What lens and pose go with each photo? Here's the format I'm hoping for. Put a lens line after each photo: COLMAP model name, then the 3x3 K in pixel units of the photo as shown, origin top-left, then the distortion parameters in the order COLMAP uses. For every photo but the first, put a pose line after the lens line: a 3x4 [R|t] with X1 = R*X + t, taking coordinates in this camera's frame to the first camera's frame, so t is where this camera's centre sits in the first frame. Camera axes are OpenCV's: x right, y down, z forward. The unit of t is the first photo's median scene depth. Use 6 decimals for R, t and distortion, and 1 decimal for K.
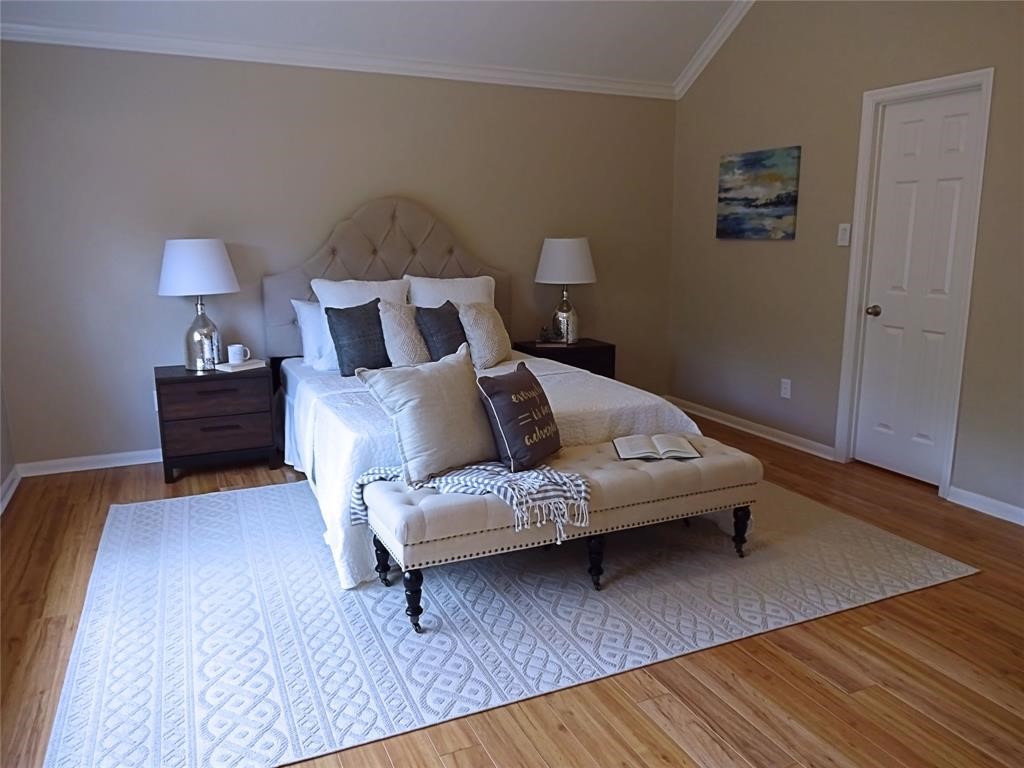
lens RADIAL K [[752.7, 0, 512.0], [0, 752.7, 384.0], [0, 0, 1]] dist [-0.009178, -0.005849]
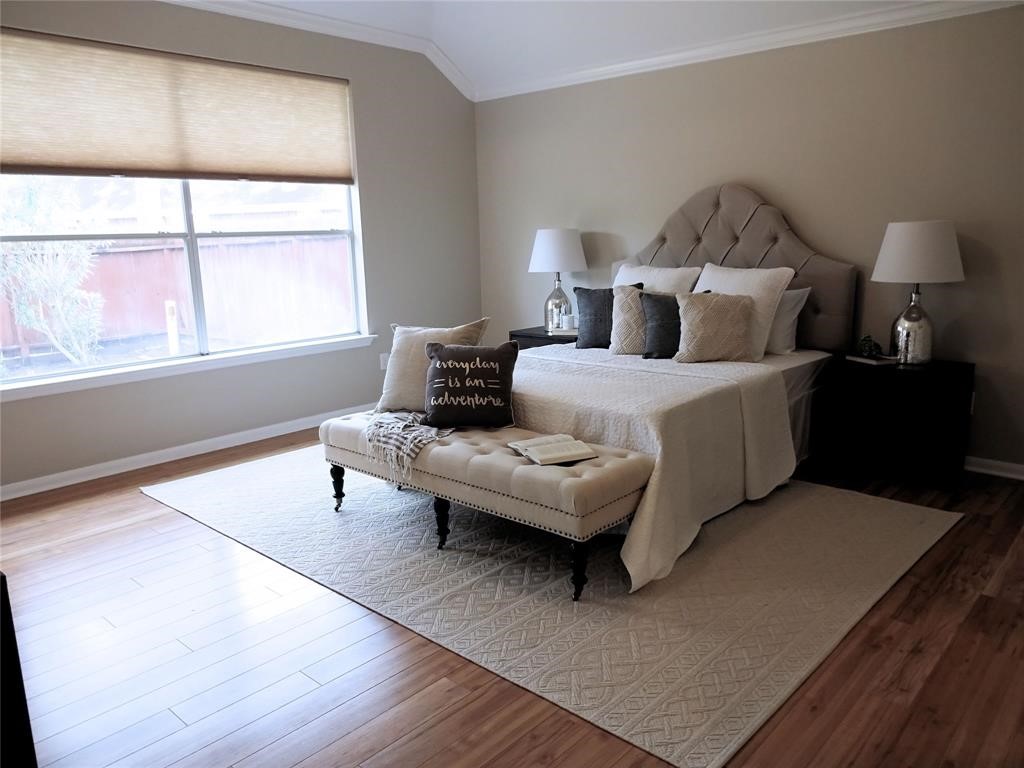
lens RADIAL K [[752.7, 0, 512.0], [0, 752.7, 384.0], [0, 0, 1]] dist [-0.009178, -0.005849]
pose [[0.396486, 0.171830, -0.901817, 0.693554], [-0.162025, 0.980005, 0.115494, -0.065122], [0.903630, 0.100325, 0.416399, 0.389597]]
